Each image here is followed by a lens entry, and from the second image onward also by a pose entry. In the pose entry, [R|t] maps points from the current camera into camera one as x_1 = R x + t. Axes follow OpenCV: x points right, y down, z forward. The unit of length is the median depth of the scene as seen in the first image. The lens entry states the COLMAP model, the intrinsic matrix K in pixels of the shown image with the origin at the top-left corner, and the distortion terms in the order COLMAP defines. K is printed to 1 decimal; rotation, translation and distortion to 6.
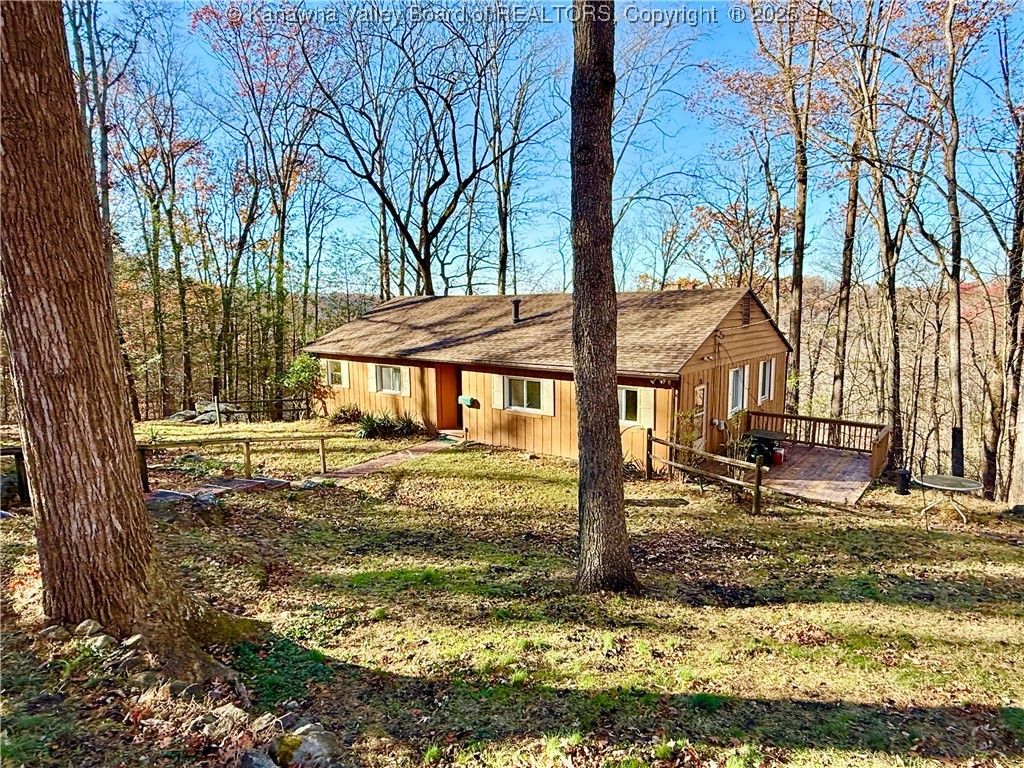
lens RADIAL K [[593.1, 0, 512.0], [0, 593.1, 385.7], [0, 0, 1]] dist [0.004847, -0.000044]
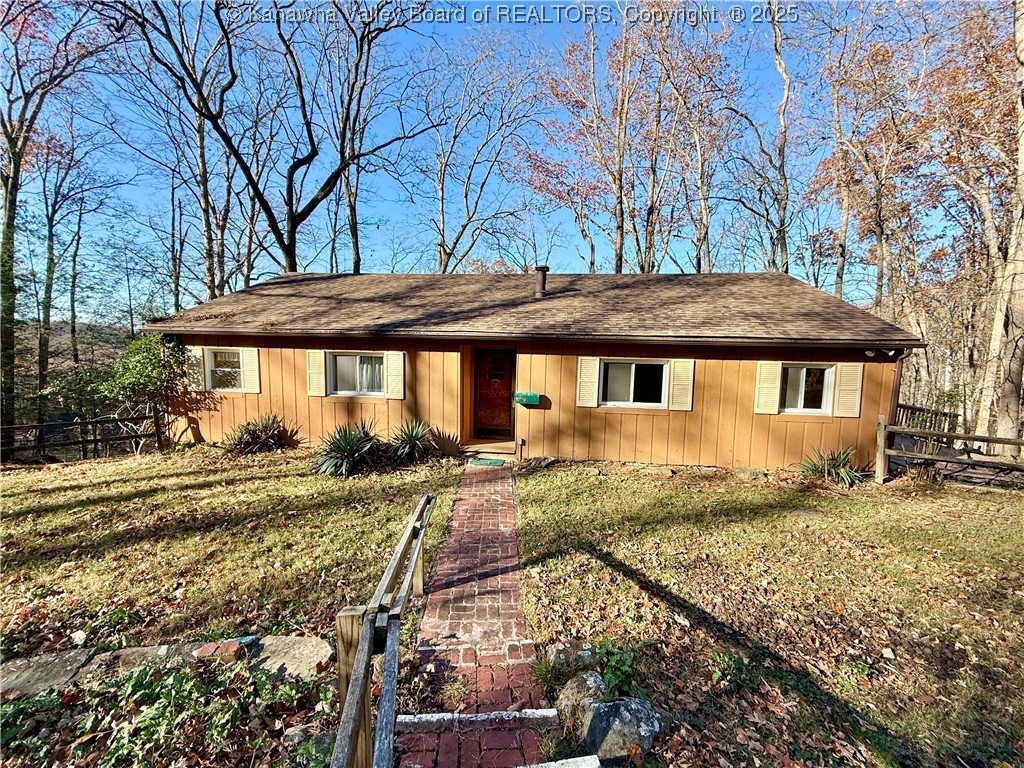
lens RADIAL K [[406.4, 0, 513.0], [0, 406.4, 383.9], [0, 0, 1]] dist [-0.000246, 0.000192]
pose [[0.847614, -0.023544, 0.530090, -0.275859], [0.042352, 0.998830, -0.023356, 0.016069], [-0.528920, 0.042247, 0.847620, 0.516572]]
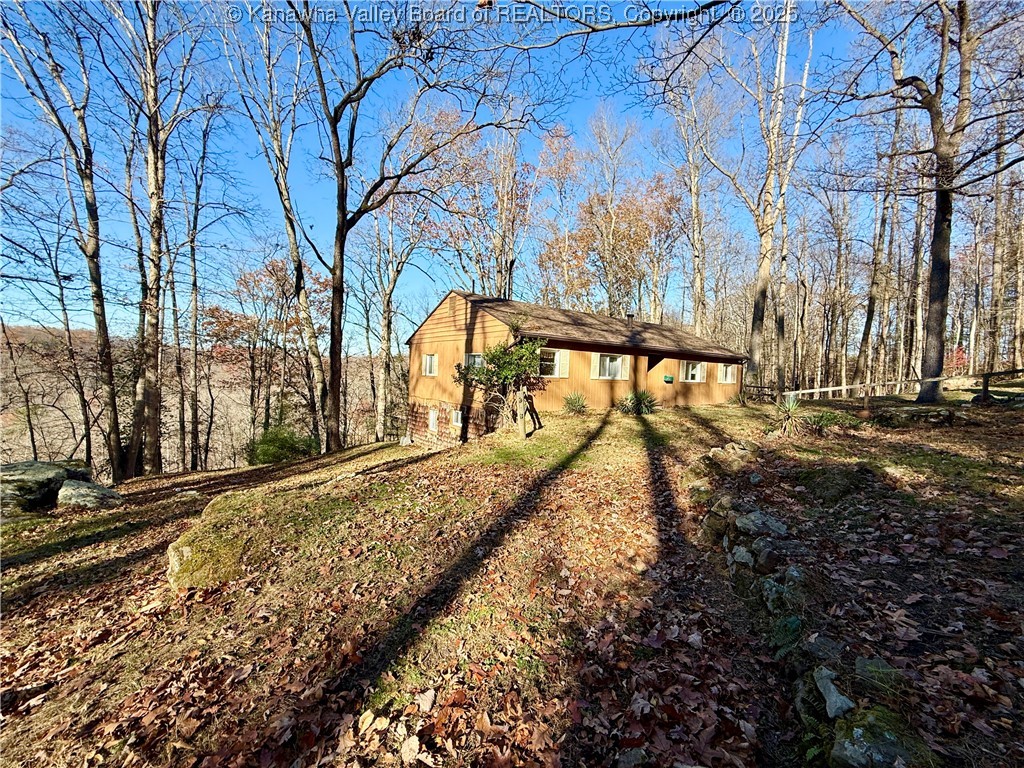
lens RADIAL K [[406.4, 0, 509.6], [0, 406.4, 381.6], [0, 0, 1]] dist [-0.000246, 0.000192]
pose [[0.272378, -0.008468, 0.962153, -0.953423], [0.086681, 0.996111, -0.015772, 0.013264], [-0.958278, 0.087697, 0.272053, 0.913305]]
